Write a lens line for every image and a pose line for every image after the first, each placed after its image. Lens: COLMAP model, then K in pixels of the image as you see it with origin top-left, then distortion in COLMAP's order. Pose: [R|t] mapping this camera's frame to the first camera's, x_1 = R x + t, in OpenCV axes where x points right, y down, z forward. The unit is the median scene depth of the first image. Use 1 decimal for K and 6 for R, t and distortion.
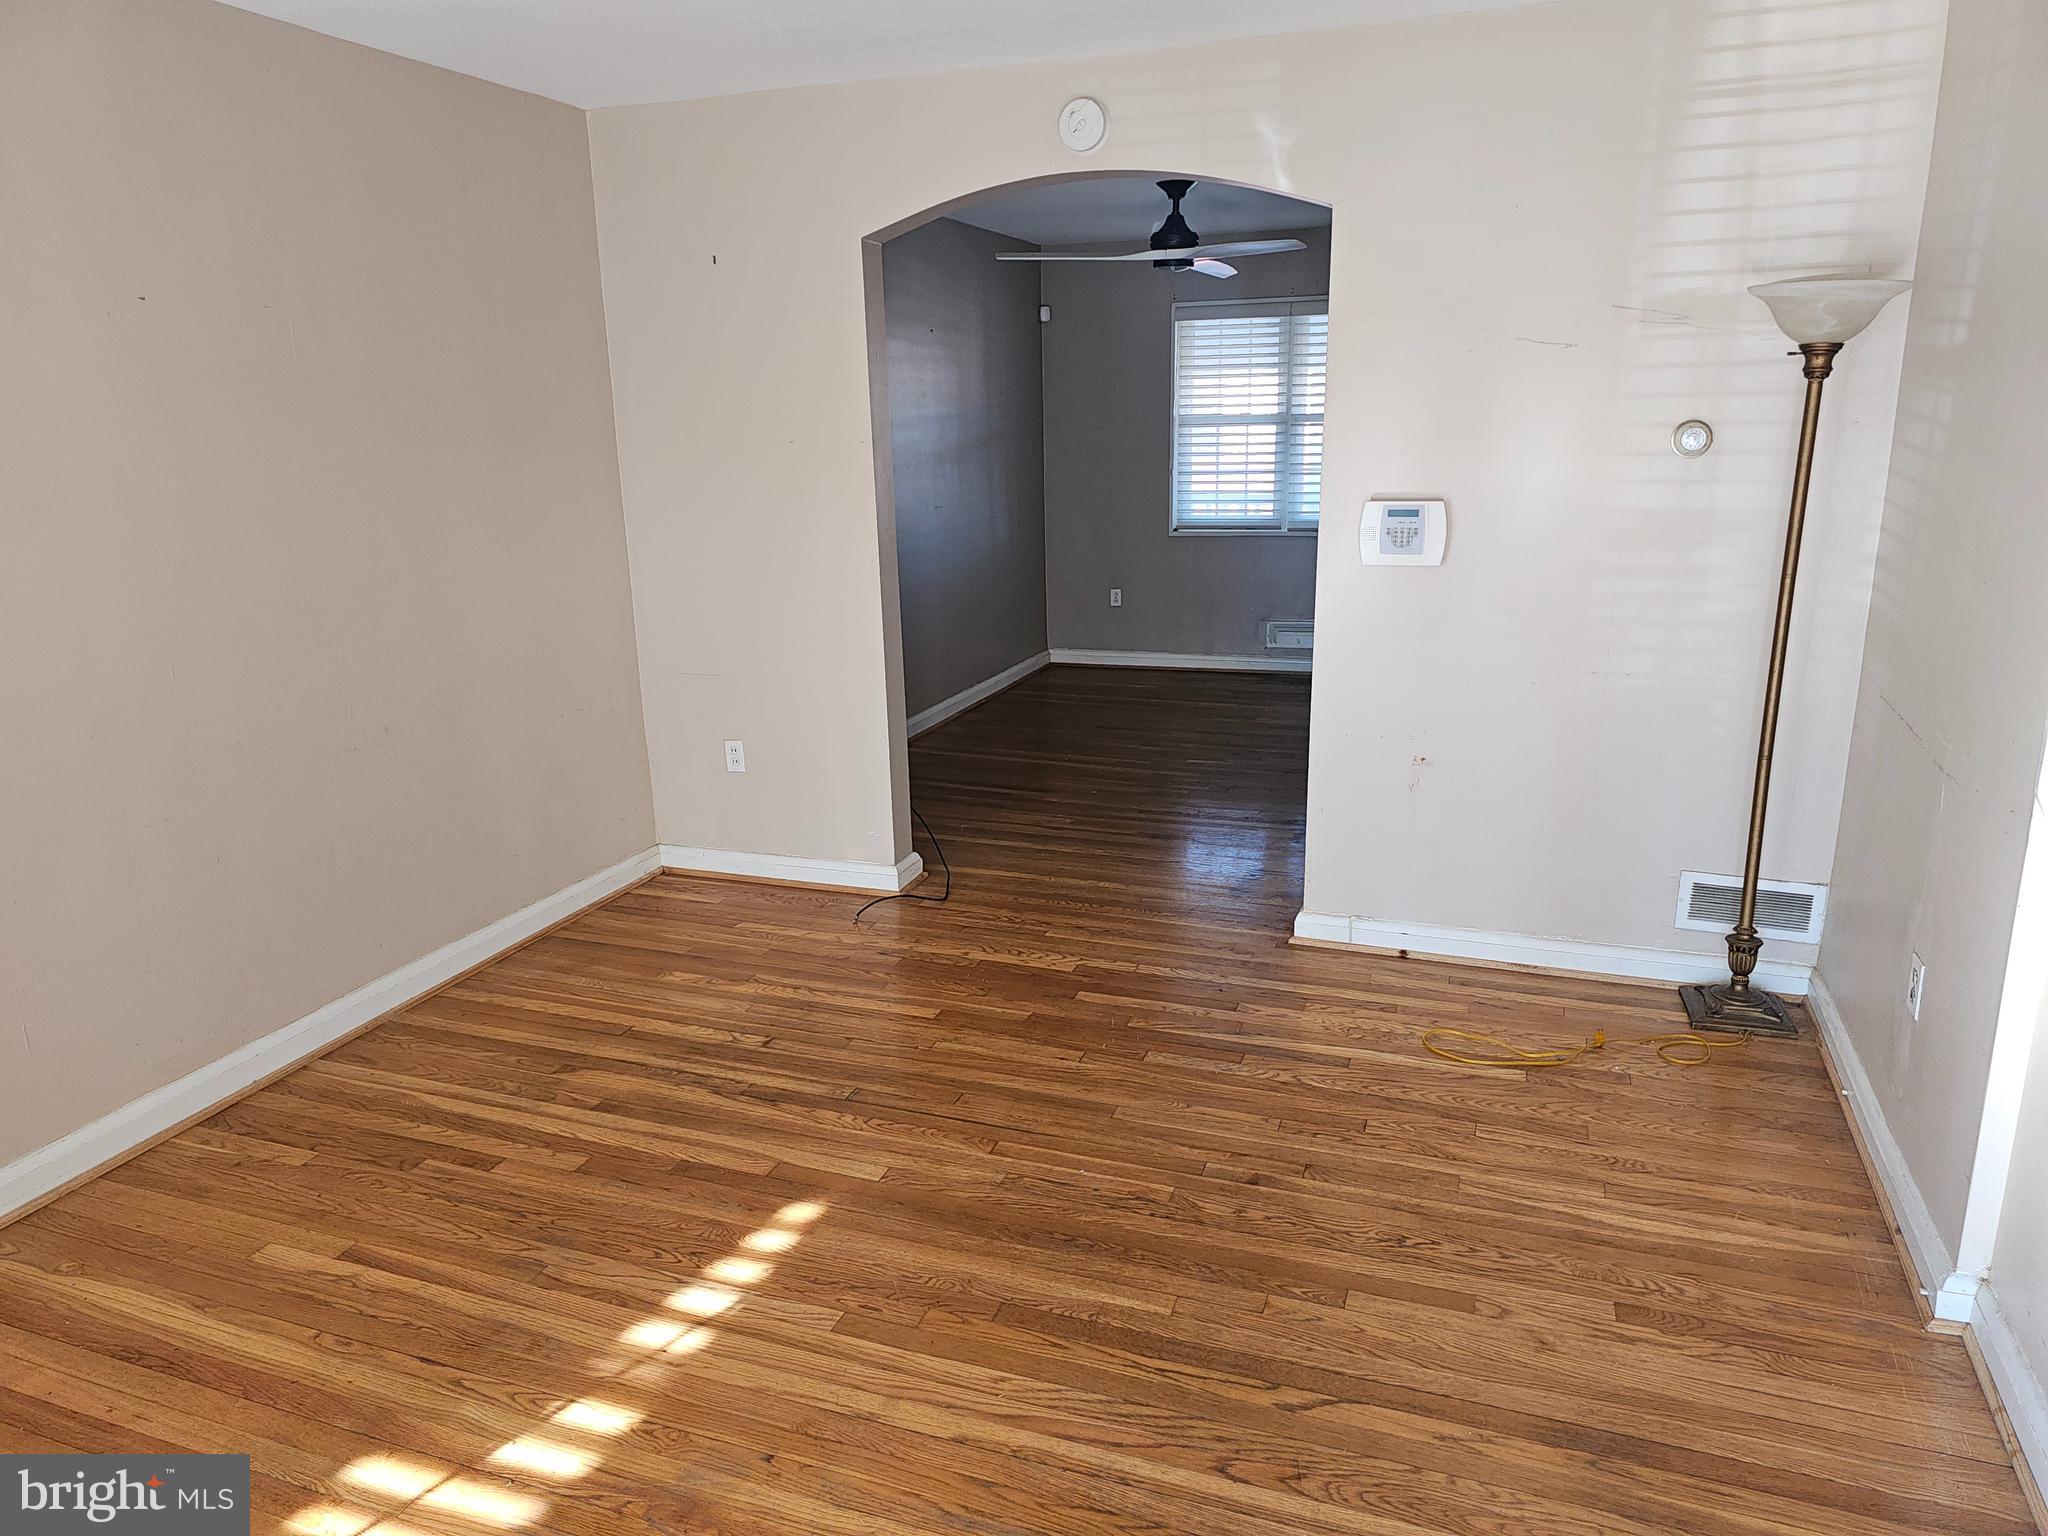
lens RADIAL K [[1371.2, 0, 1014.1], [0, 1371.2, 764.1], [0, 0, 1]] dist [0.059661, -0.004126]
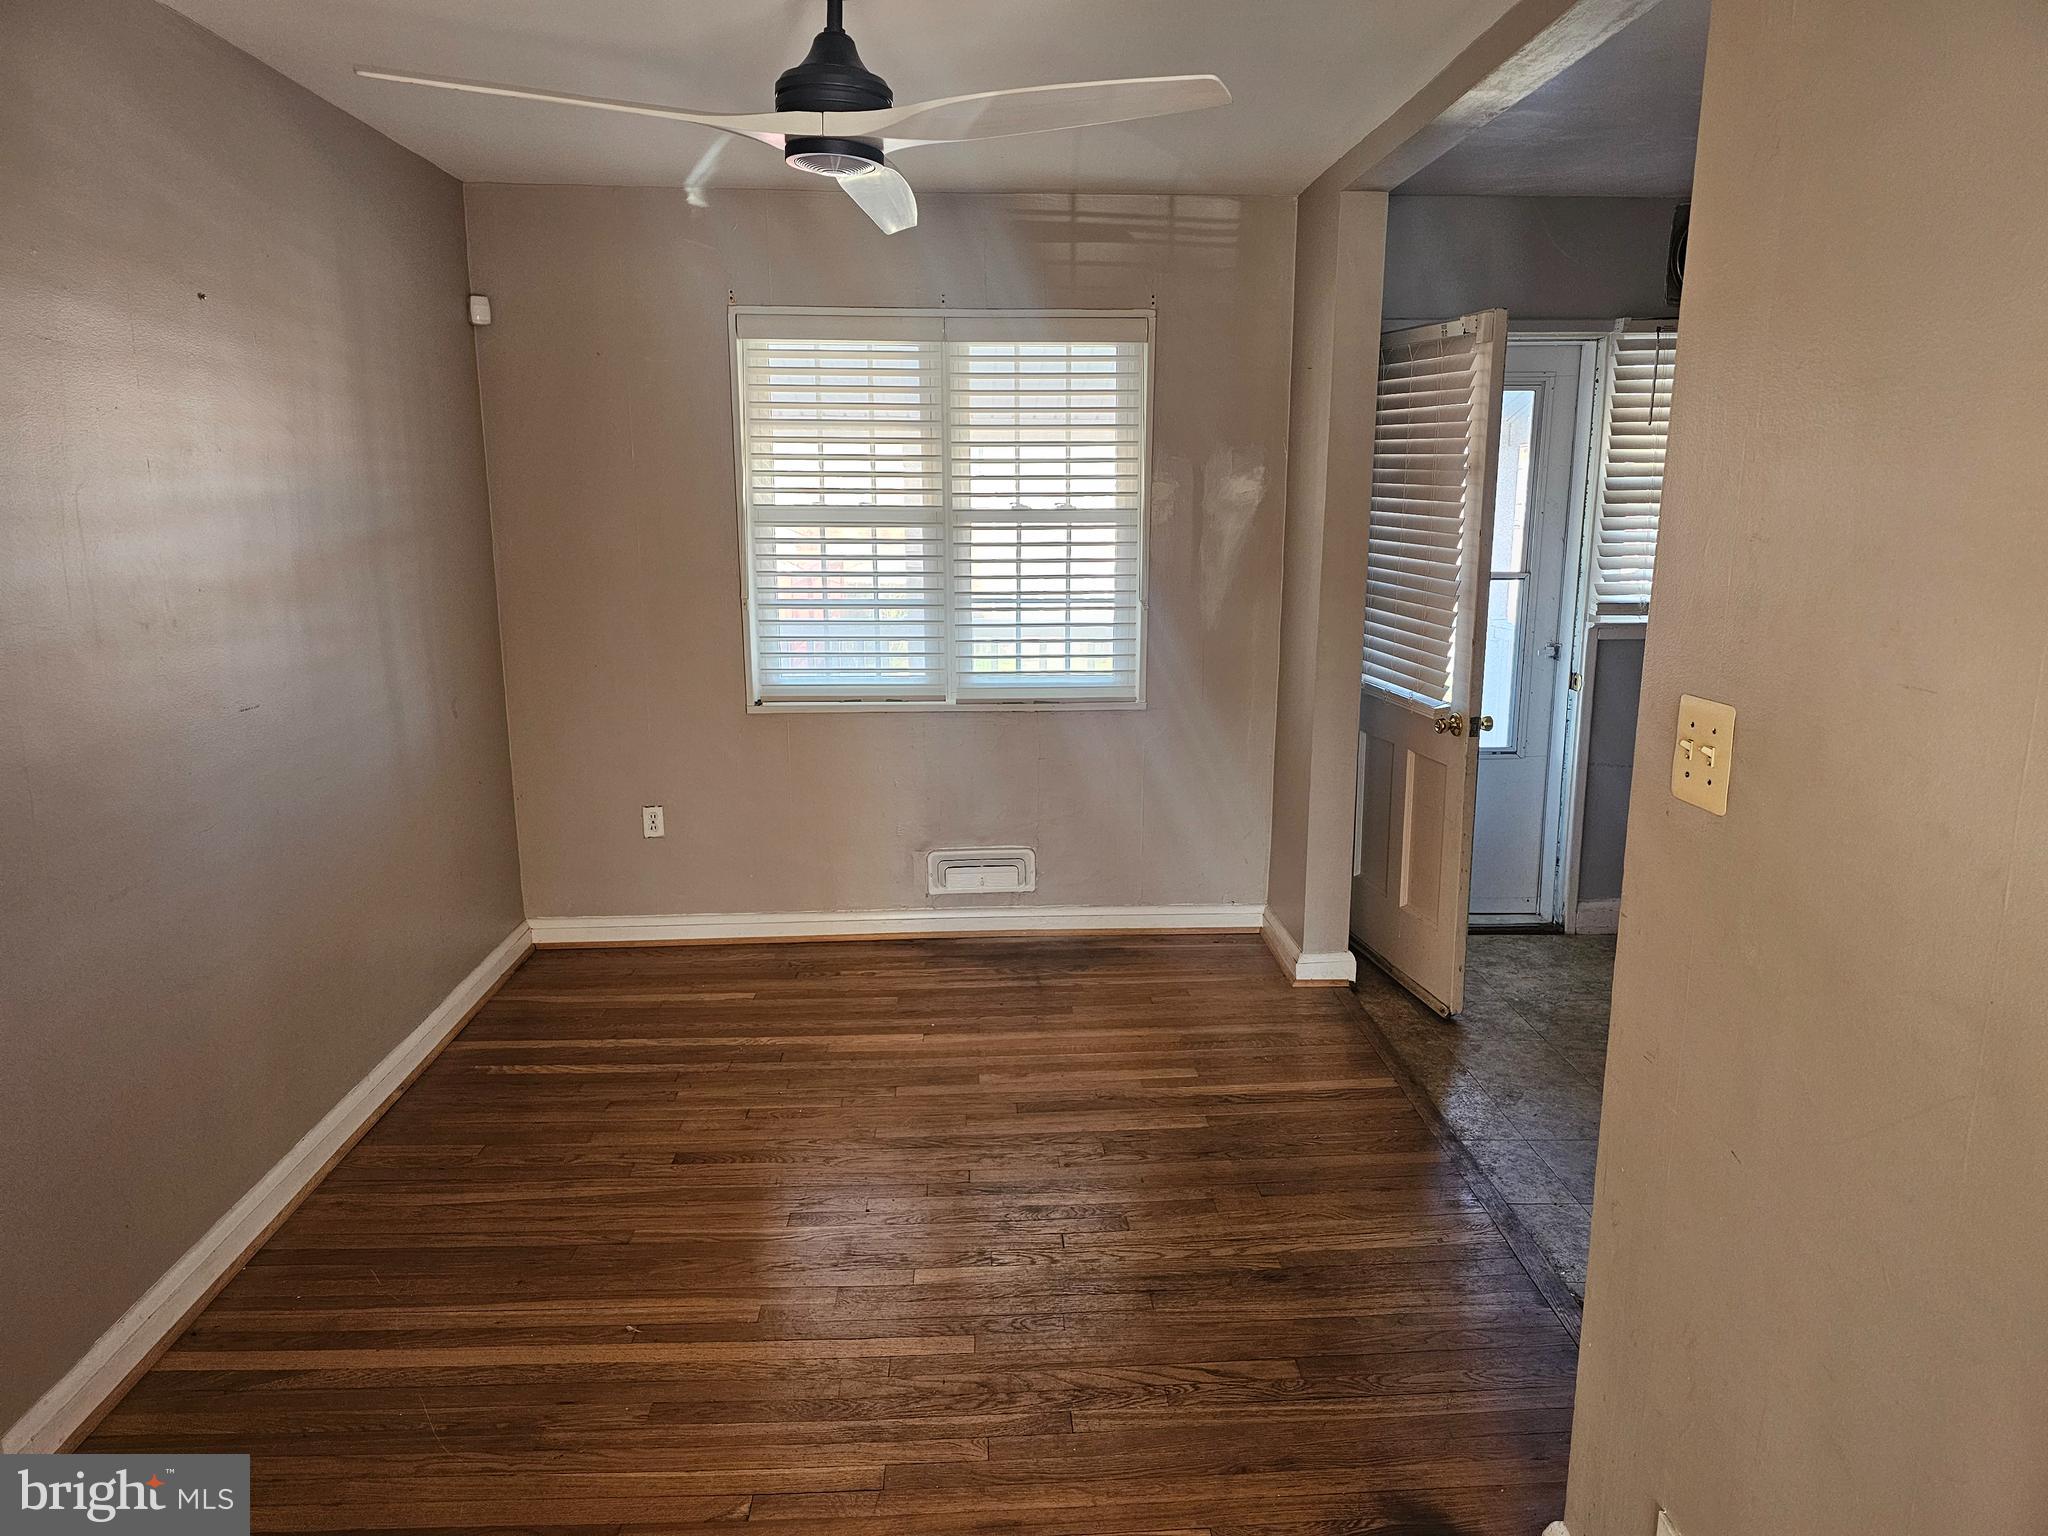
lens RADIAL K [[1371.2, 0, 1022.8], [0, 1371.2, 781.9], [0, 0, 1]] dist [0.059661, -0.004126]
pose [[0.919294, -0.061193, 0.388784, -0.004871], [0.078336, 0.996523, -0.028379, -0.116732], [-0.385696, 0.056545, 0.920892, 0.448842]]
